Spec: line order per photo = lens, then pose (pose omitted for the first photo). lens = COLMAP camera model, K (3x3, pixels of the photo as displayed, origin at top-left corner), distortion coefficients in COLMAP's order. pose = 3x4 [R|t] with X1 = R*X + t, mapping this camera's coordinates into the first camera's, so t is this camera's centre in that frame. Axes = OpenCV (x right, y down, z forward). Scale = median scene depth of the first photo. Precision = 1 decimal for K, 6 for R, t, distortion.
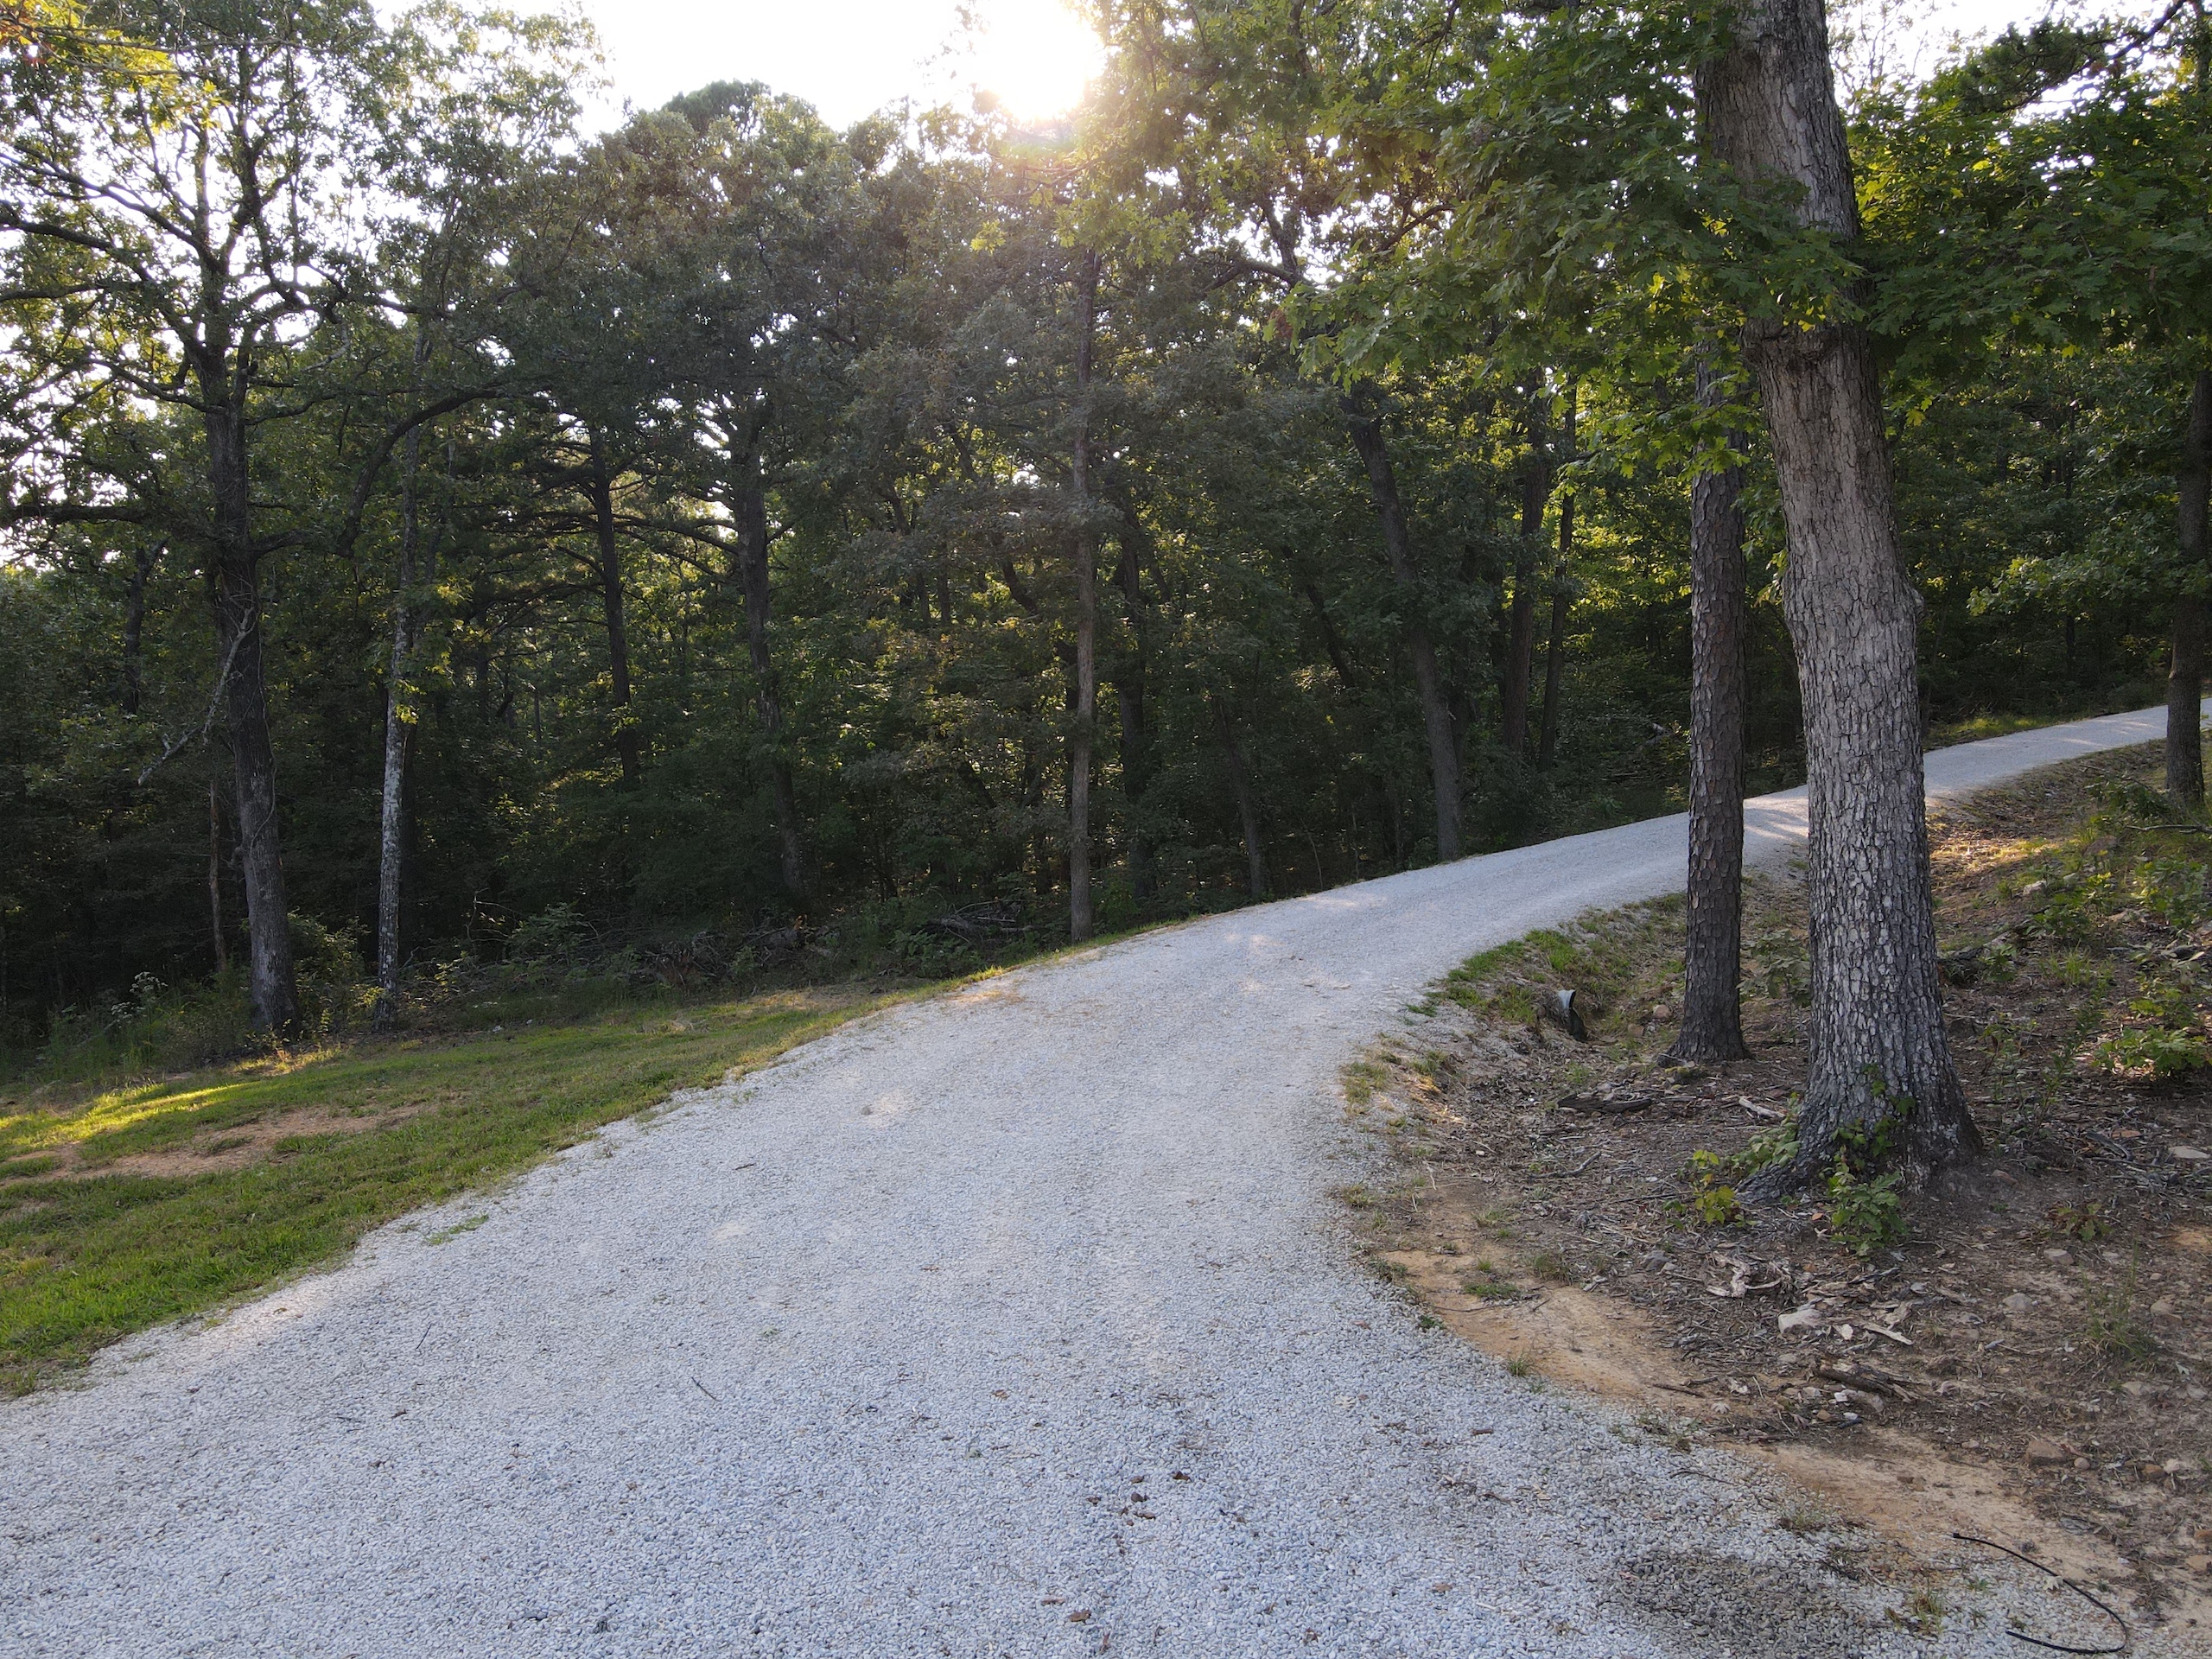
lens RADIAL K [[1628.6, 0, 1103.7], [0, 1628.6, 829.8], [0, 0, 1]] dist [0.004477, 0.017823]
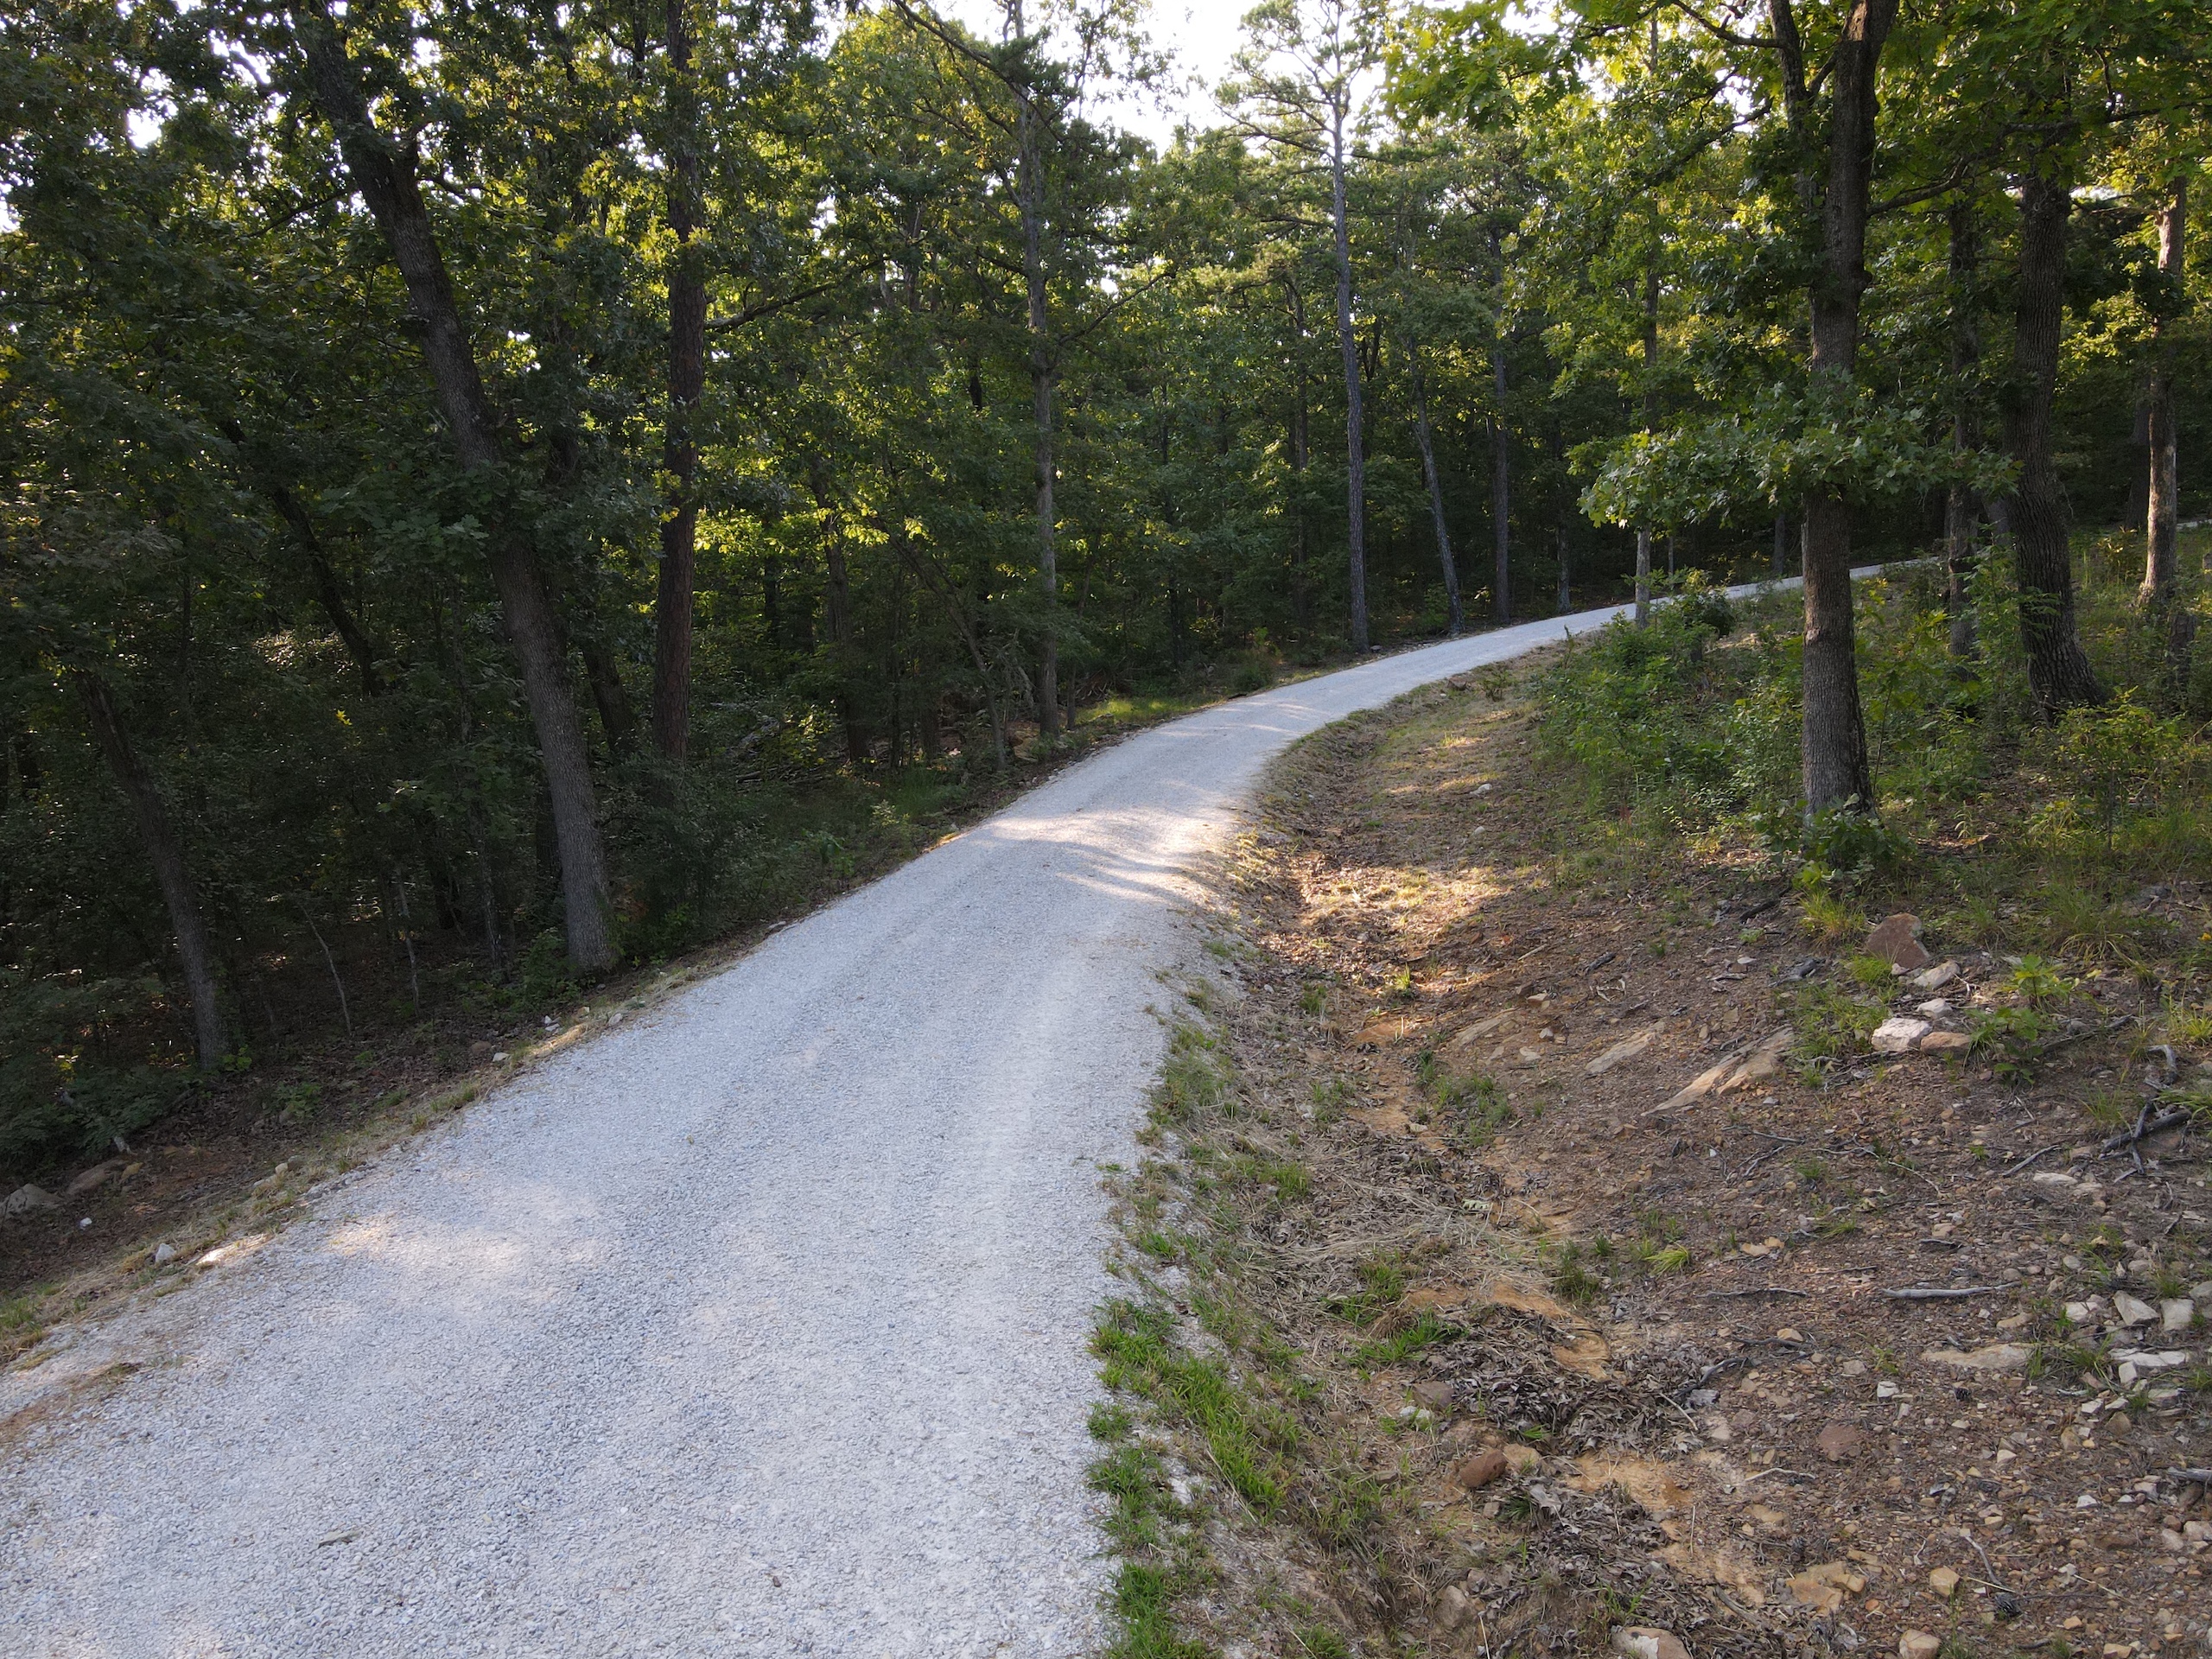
lens RADIAL K [[1628.6, 0, 1101.8], [0, 1628.6, 836.4], [0, 0, 1]] dist [0.004477, 0.017823]
pose [[0.829445, -0.056767, 0.555696, 0.037826], [0.049419, 0.998379, 0.028225, -0.027089], [-0.556397, 0.004050, 0.830906, 0.352098]]
